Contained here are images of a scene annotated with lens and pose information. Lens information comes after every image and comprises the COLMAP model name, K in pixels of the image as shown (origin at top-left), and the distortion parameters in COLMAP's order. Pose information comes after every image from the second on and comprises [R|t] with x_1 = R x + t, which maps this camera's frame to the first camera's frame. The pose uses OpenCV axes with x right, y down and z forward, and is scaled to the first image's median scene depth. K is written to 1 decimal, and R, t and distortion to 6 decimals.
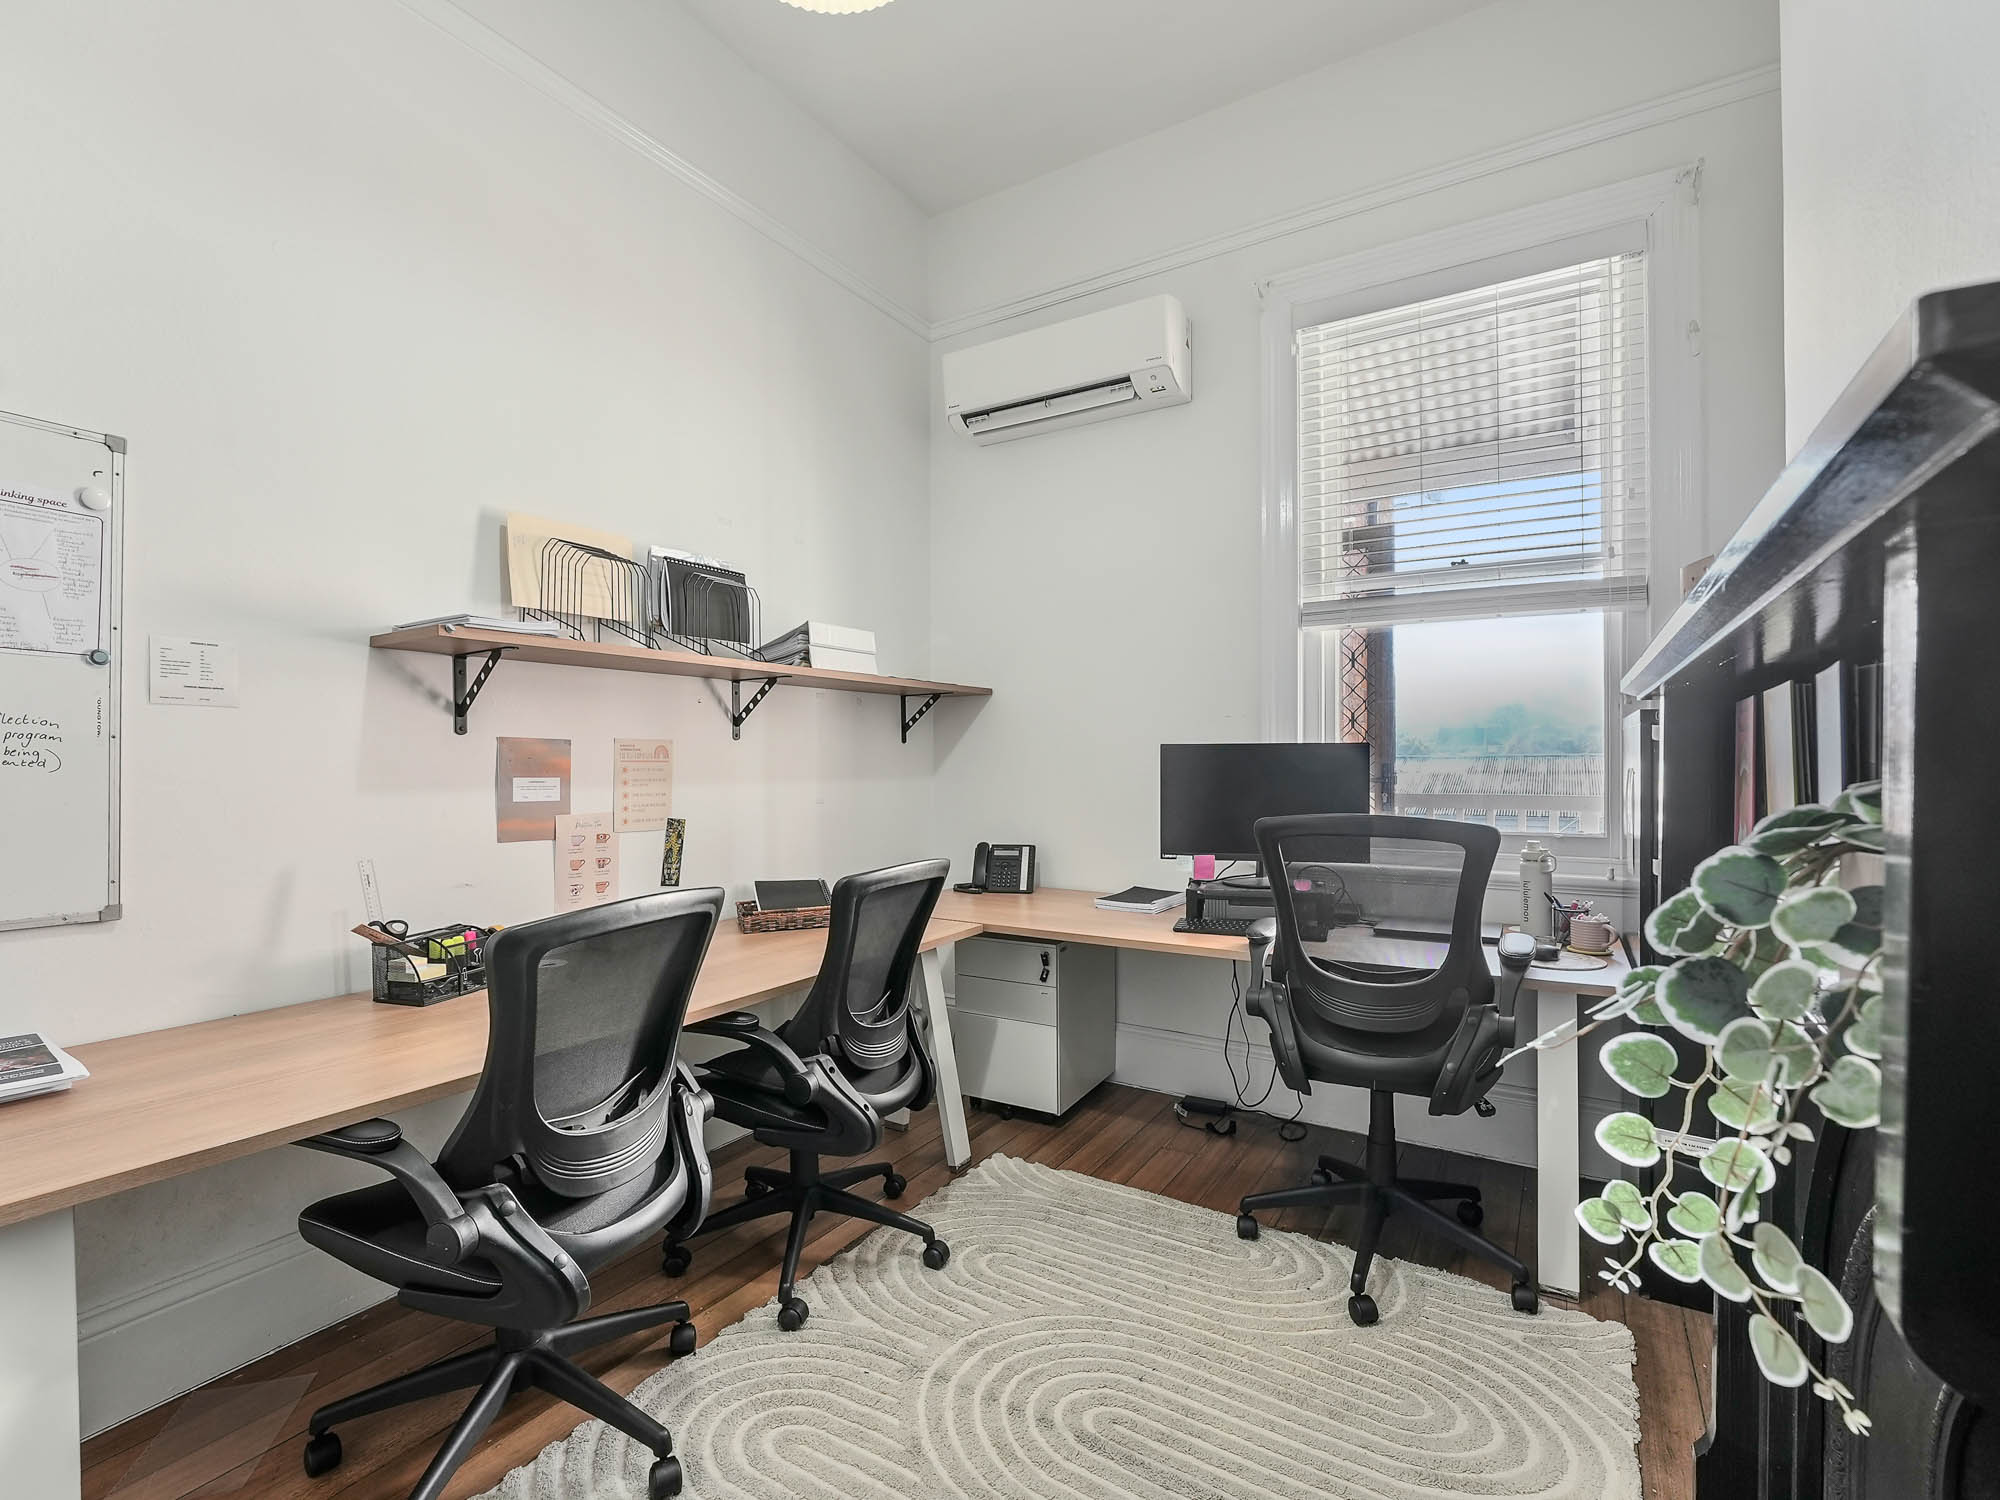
lens RADIAL K [[901.5, 0, 995.6], [0, 901.5, 737.2], [0, 0, 1]] dist [-0.011497, 0.001093]
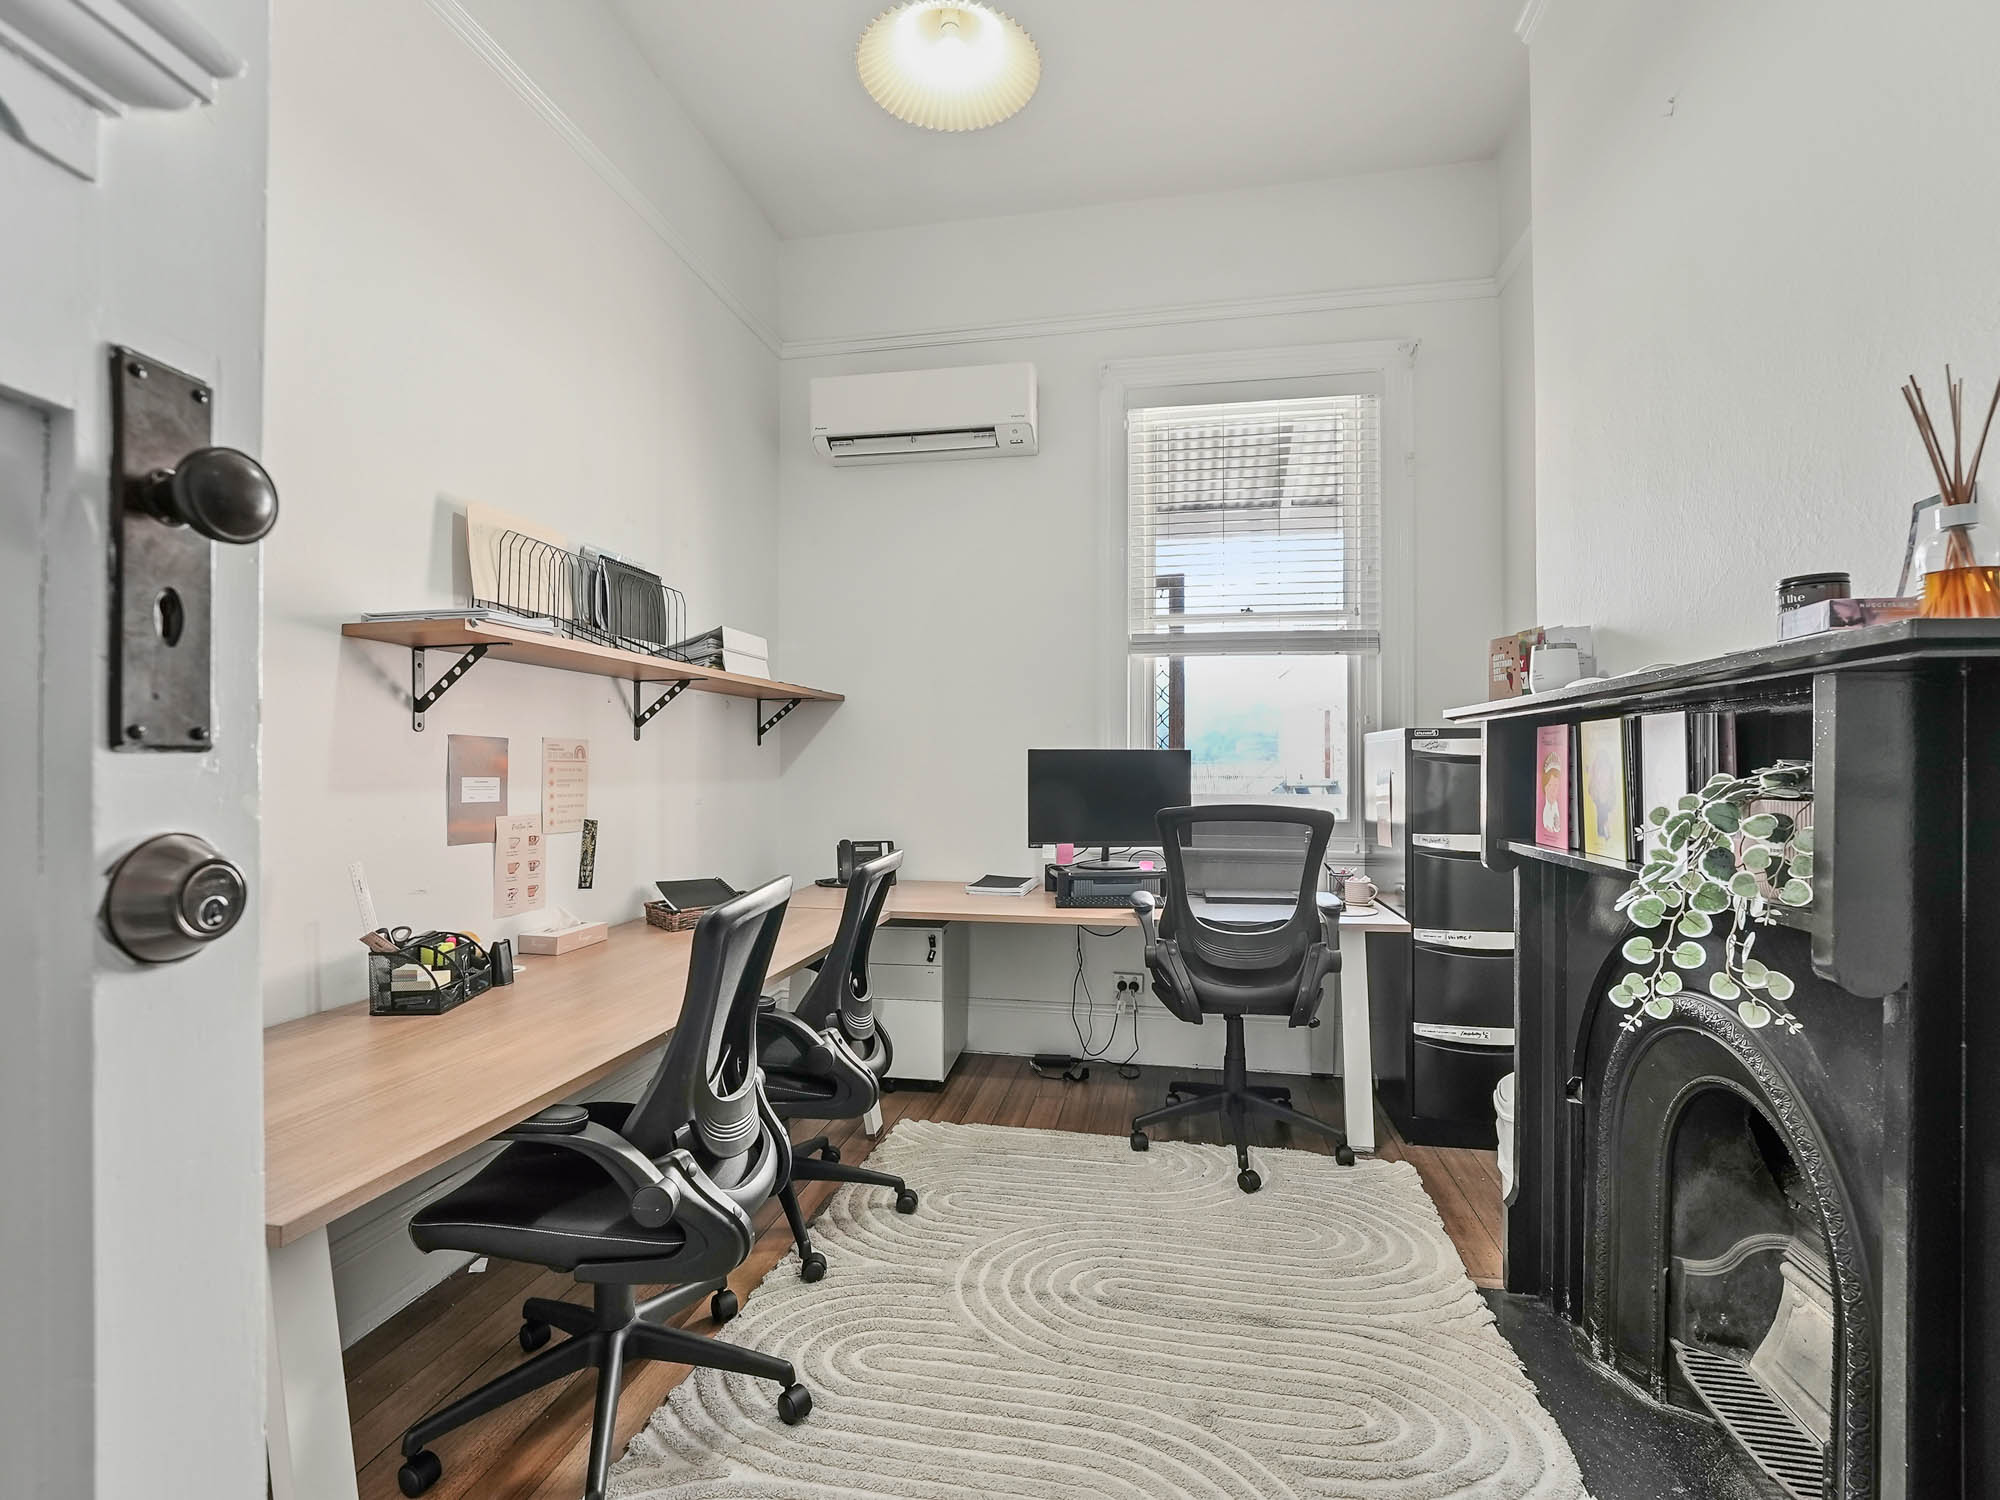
lens RADIAL K [[900.5, 0, 1001.0], [0, 900.5, 723.8], [0, 0, 1]] dist [-0.010780, 0.004366]
pose [[0.935091, 0.020432, 0.353817, -0.315592], [-0.013373, 0.999660, -0.022385, 0.001830], [-0.354154, 0.016200, 0.935047, -0.087768]]
